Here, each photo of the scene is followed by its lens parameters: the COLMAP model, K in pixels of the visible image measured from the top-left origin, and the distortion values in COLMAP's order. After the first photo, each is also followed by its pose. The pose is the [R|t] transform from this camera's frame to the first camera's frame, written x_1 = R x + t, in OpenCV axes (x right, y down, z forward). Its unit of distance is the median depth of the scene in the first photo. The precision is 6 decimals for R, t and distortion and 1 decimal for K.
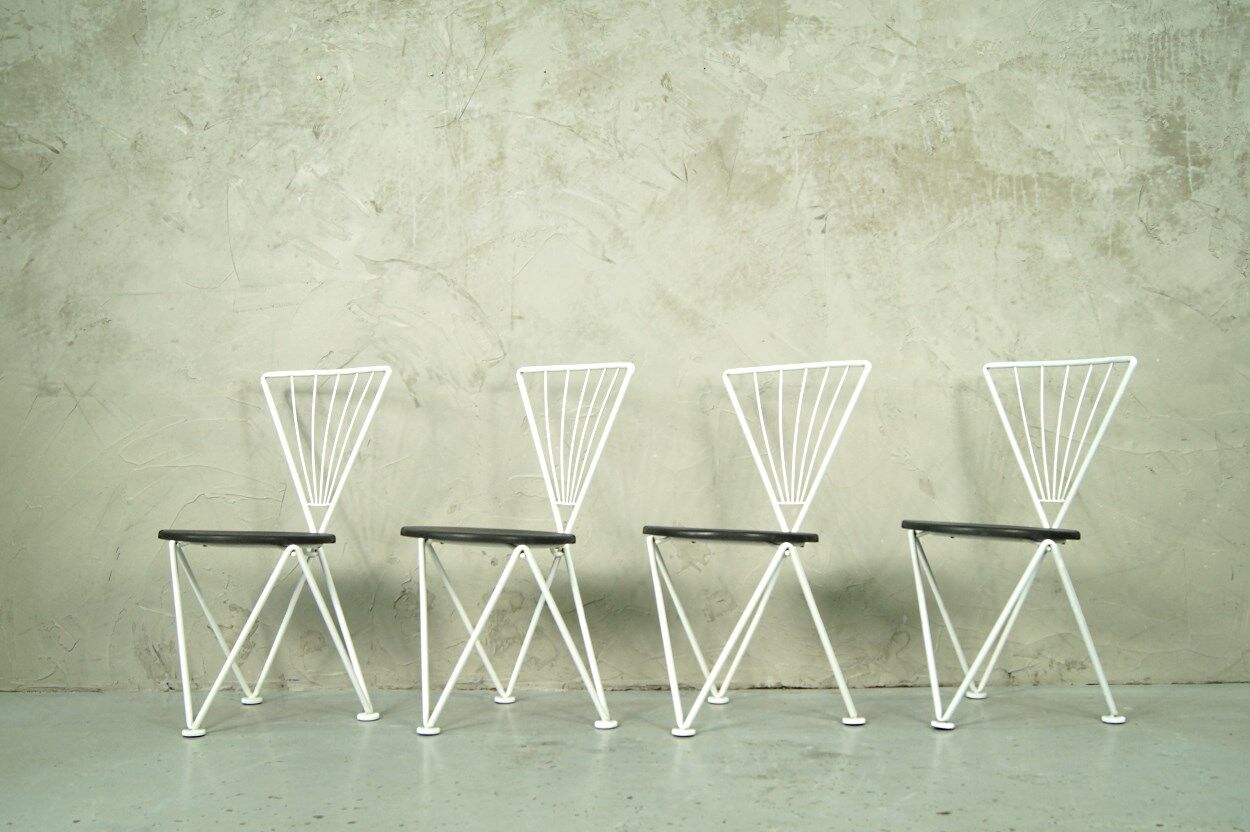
lens RADIAL K [[1407.6, 0, 628.4], [0, 1407.6, 417.9], [0, 0, 1]] dist [-0.025262, 0.000000]
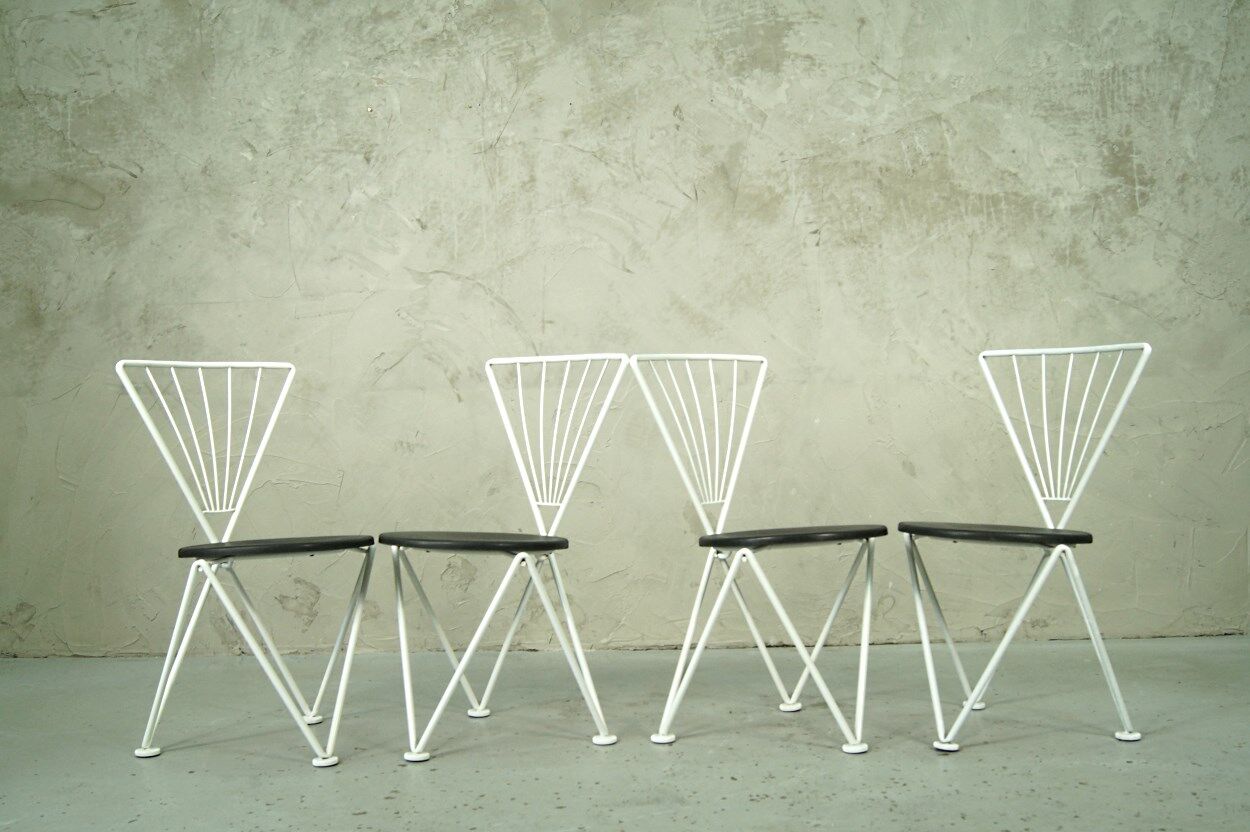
lens RADIAL K [[1273.9, 0, 631.8], [0, 1273.9, 416.1], [0, 0, 1]] dist [-0.029635, 0.000000]
pose [[0.999709, -0.007742, 0.022828, -0.035521], [0.007443, 0.999886, 0.013171, -0.008654], [-0.022927, -0.012998, 0.999653, -0.025108]]
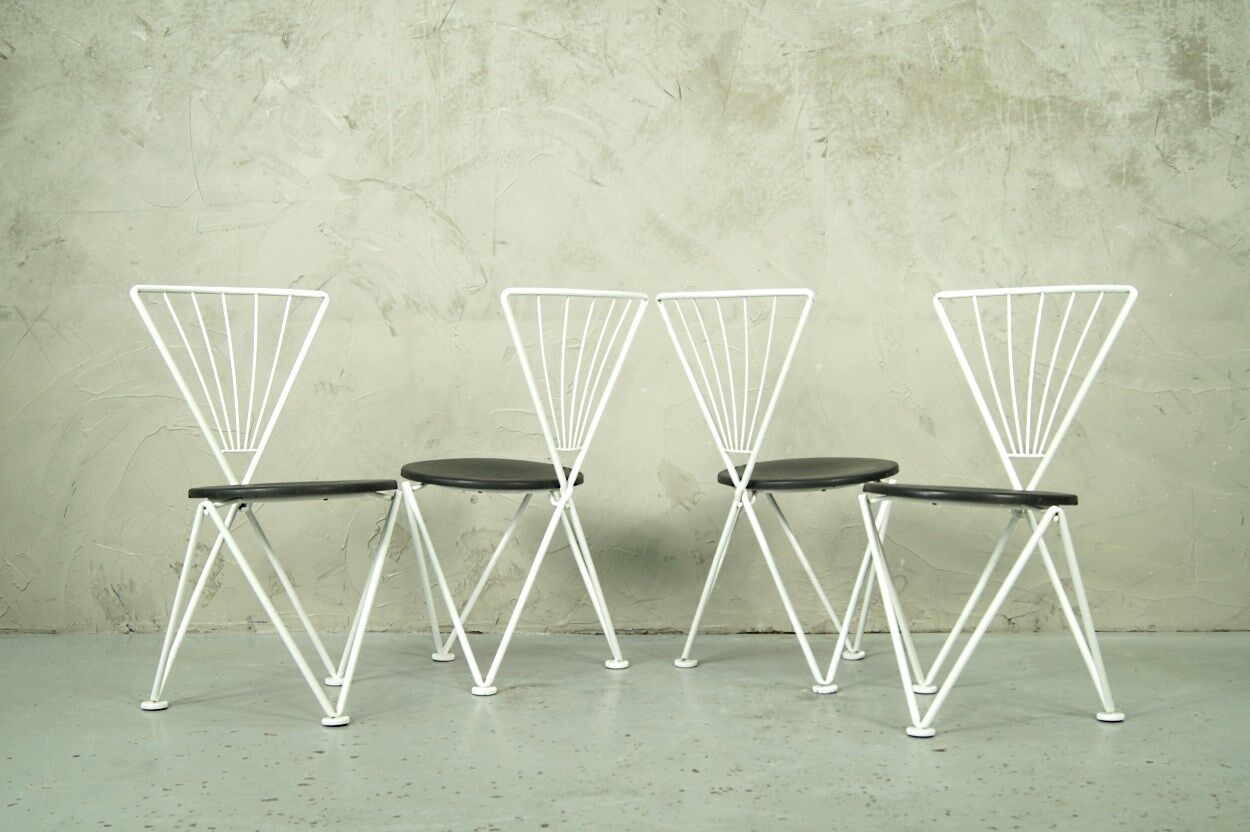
lens RADIAL K [[1630.4, 0, 623.7], [0, 1630.4, 412.1], [0, 0, 1]] dist [-0.008219, 0.000000]
pose [[0.999619, 0.009030, 0.026064, -0.023264], [-0.010256, 0.998829, 0.047280, -0.010129], [-0.025606, -0.047529, 0.998542, -0.101955]]
